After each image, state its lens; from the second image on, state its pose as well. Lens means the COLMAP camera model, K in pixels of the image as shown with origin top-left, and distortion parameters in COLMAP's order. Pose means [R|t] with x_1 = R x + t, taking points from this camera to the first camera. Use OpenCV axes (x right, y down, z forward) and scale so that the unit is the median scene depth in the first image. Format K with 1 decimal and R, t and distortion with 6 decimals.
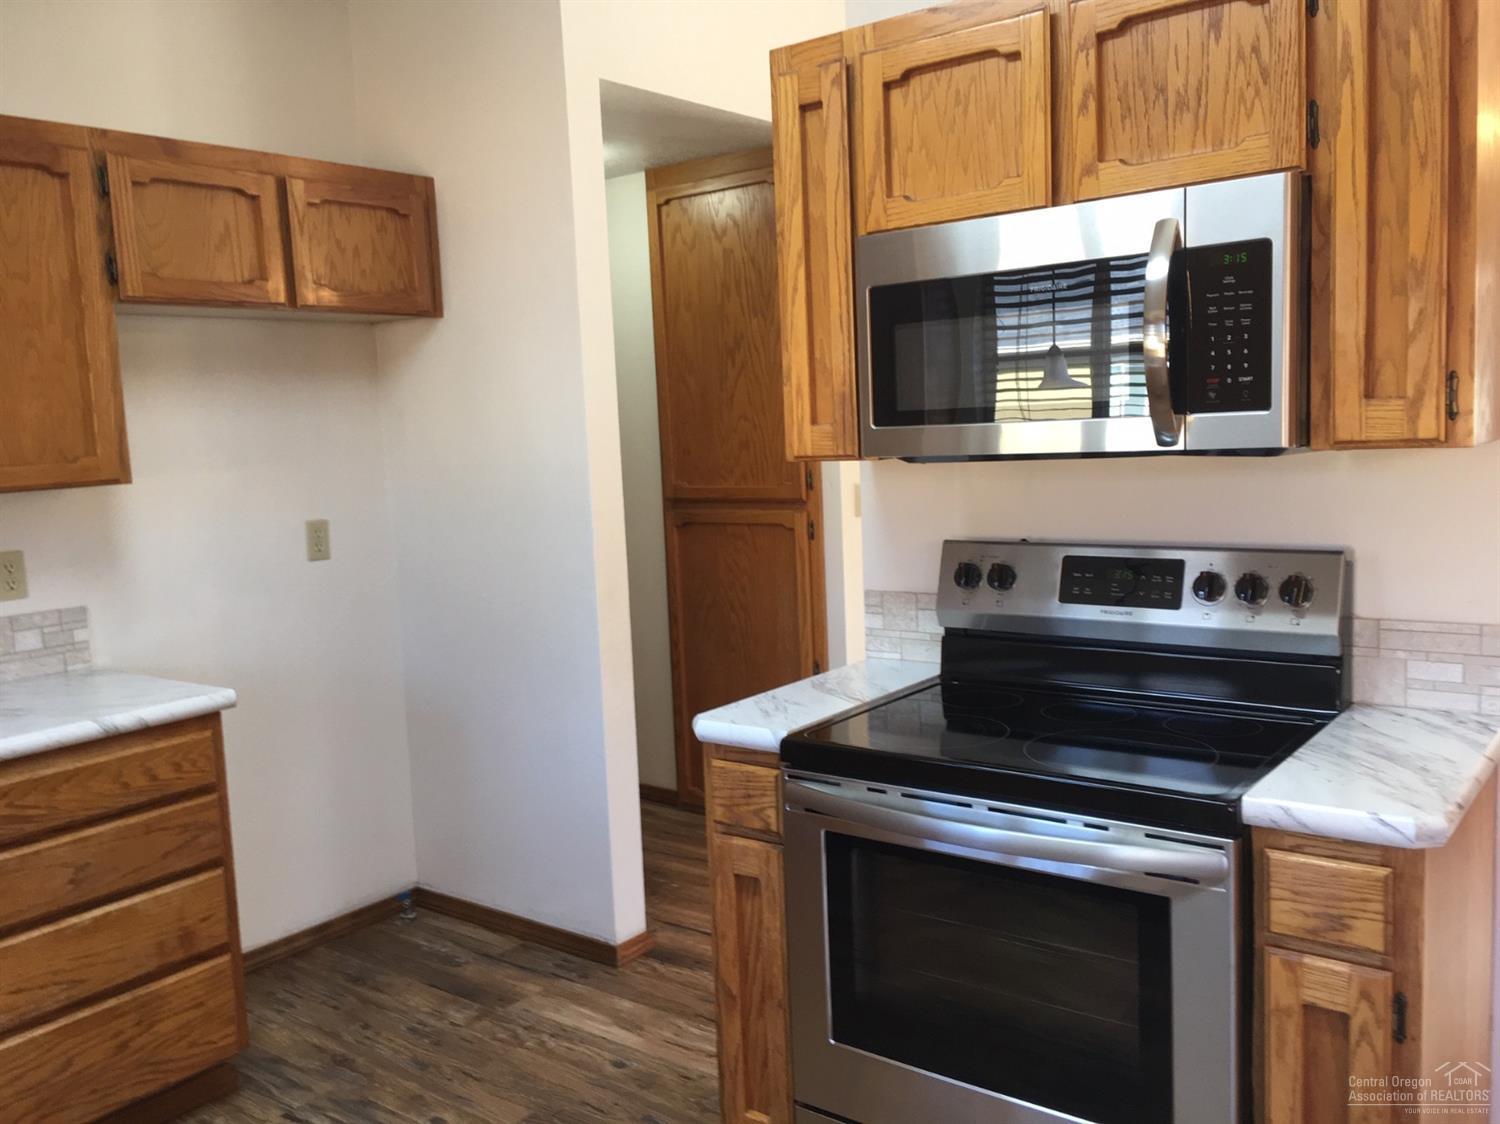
lens RADIAL K [[1277.5, 0, 750.0], [0, 1277.5, 562.0], [0, 0, 1]] dist [0.075110, -0.118091]
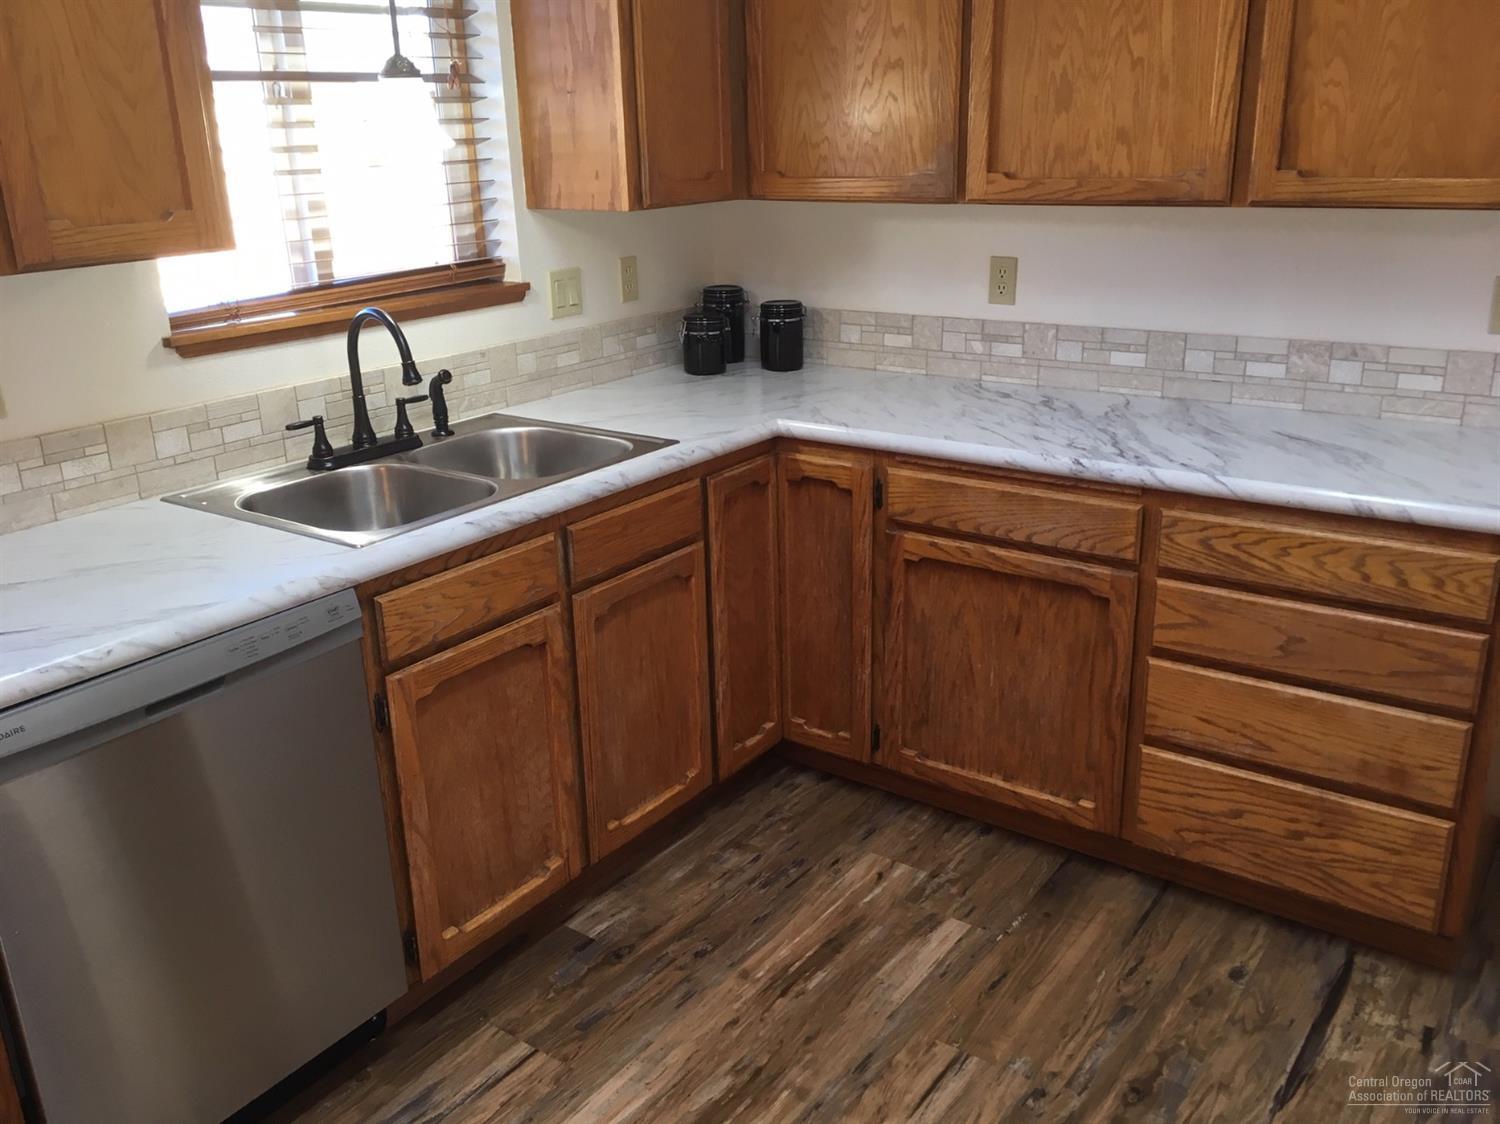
lens RADIAL K [[1277.5, 0, 750.0], [0, 1277.5, 562.0], [0, 0, 1]] dist [0.075110, -0.118091]
pose [[0.032967, 0.366134, -0.929978, 0.284026], [-0.088340, 0.927910, 0.362188, -0.106023], [0.995545, 0.070215, 0.062935, 0.514684]]
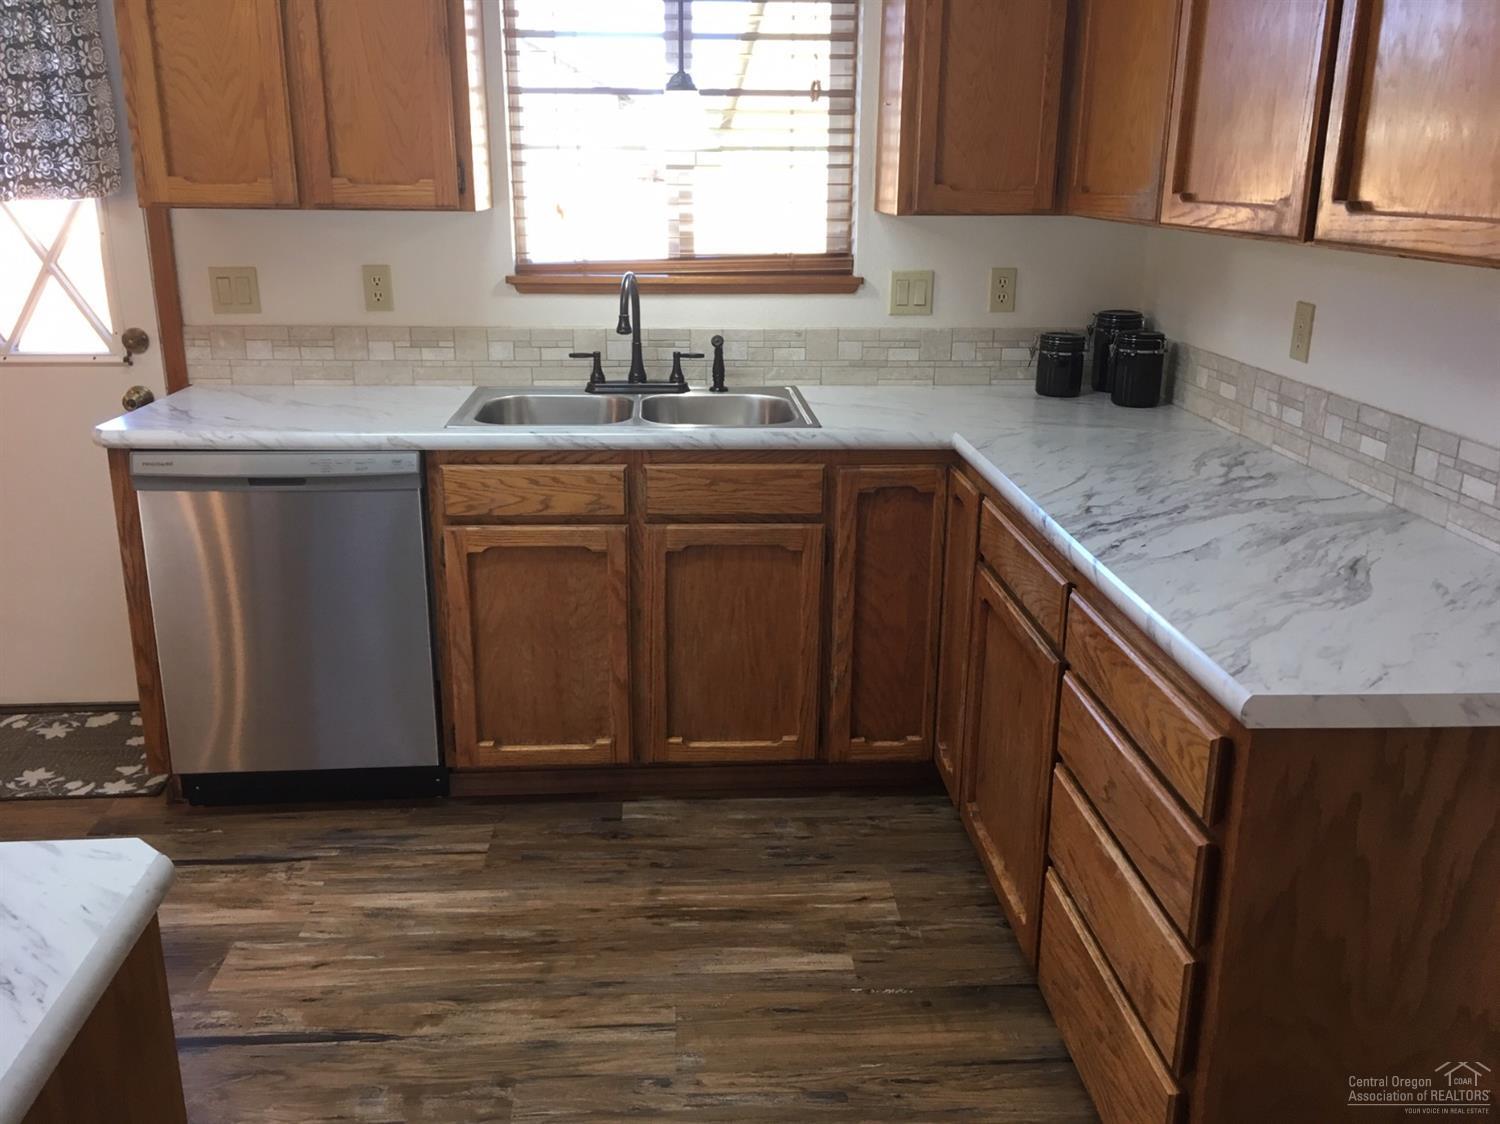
lens RADIAL K [[1277.5, 0, 750.0], [0, 1277.5, 562.0], [0, 0, 1]] dist [0.075110, -0.118091]
pose [[-0.752189, 0.228962, -0.617890, 0.051901], [-0.049776, 0.915271, 0.399752, -0.146368], [0.657065, 0.331445, -0.677060, 1.225431]]
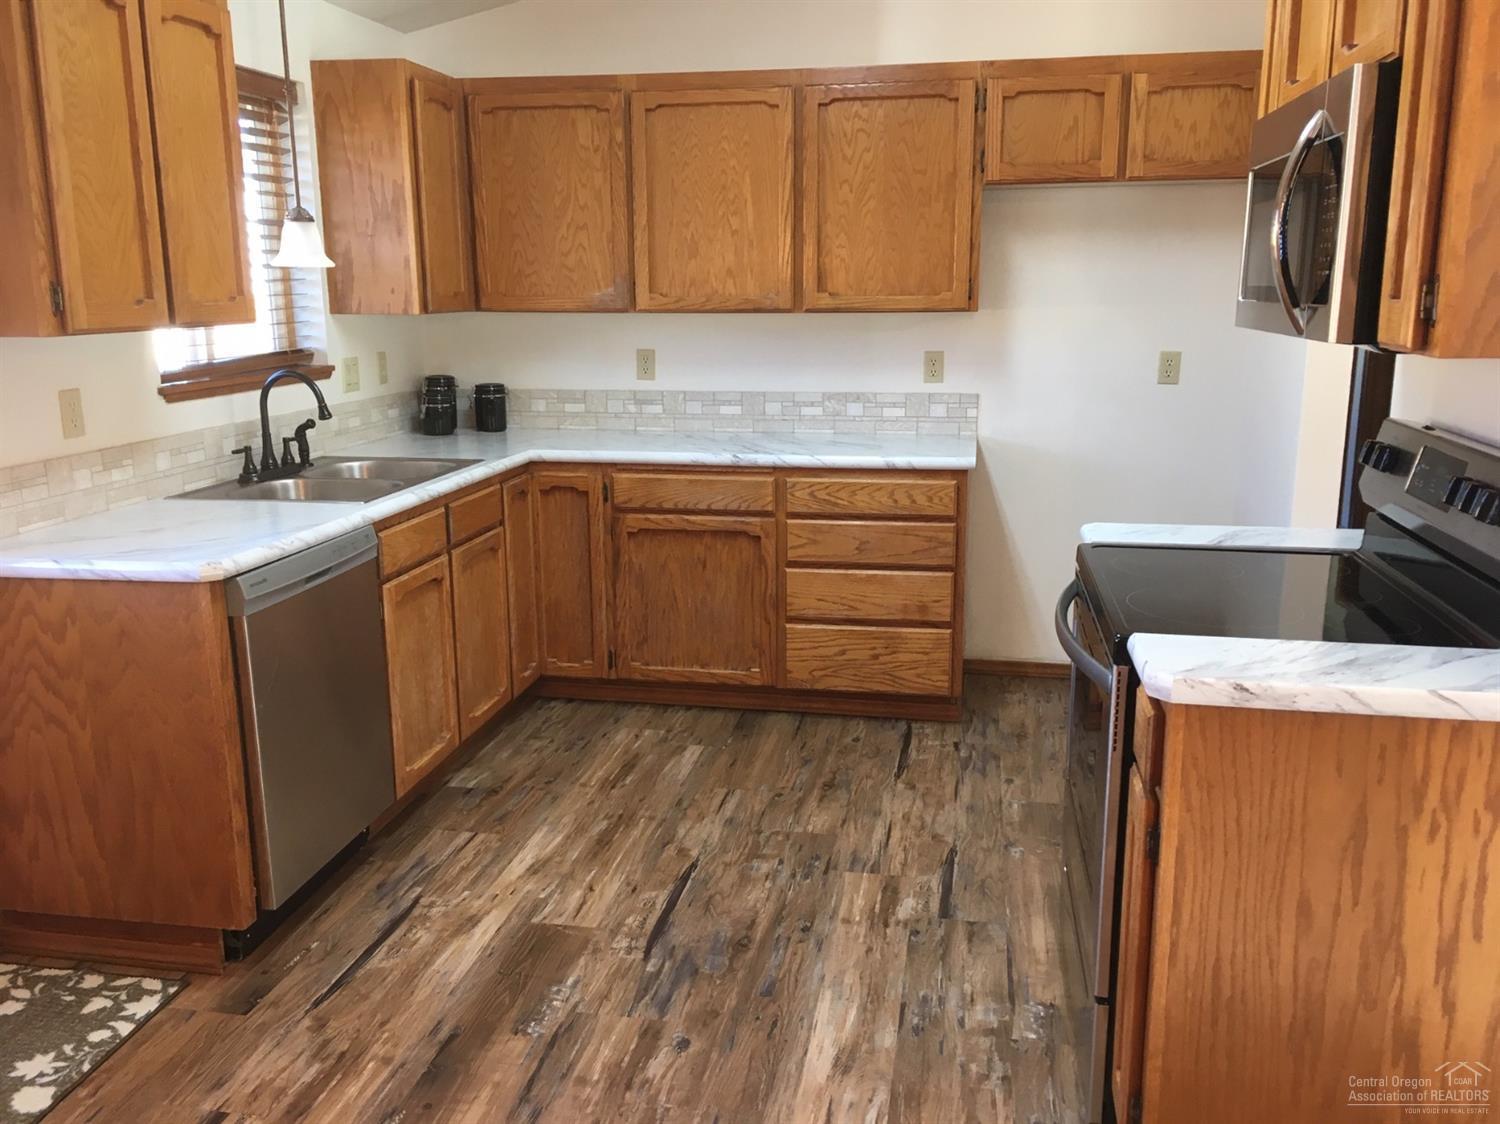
lens RADIAL K [[1277.5, 0, 750.0], [0, 1277.5, 562.0], [0, 0, 1]] dist [0.075110, -0.118091]
pose [[0.458438, 0.231392, -0.858075, 0.781094], [-0.114510, 0.972842, 0.201162, -0.050714], [0.881319, 0.006038, 0.472484, 0.085065]]
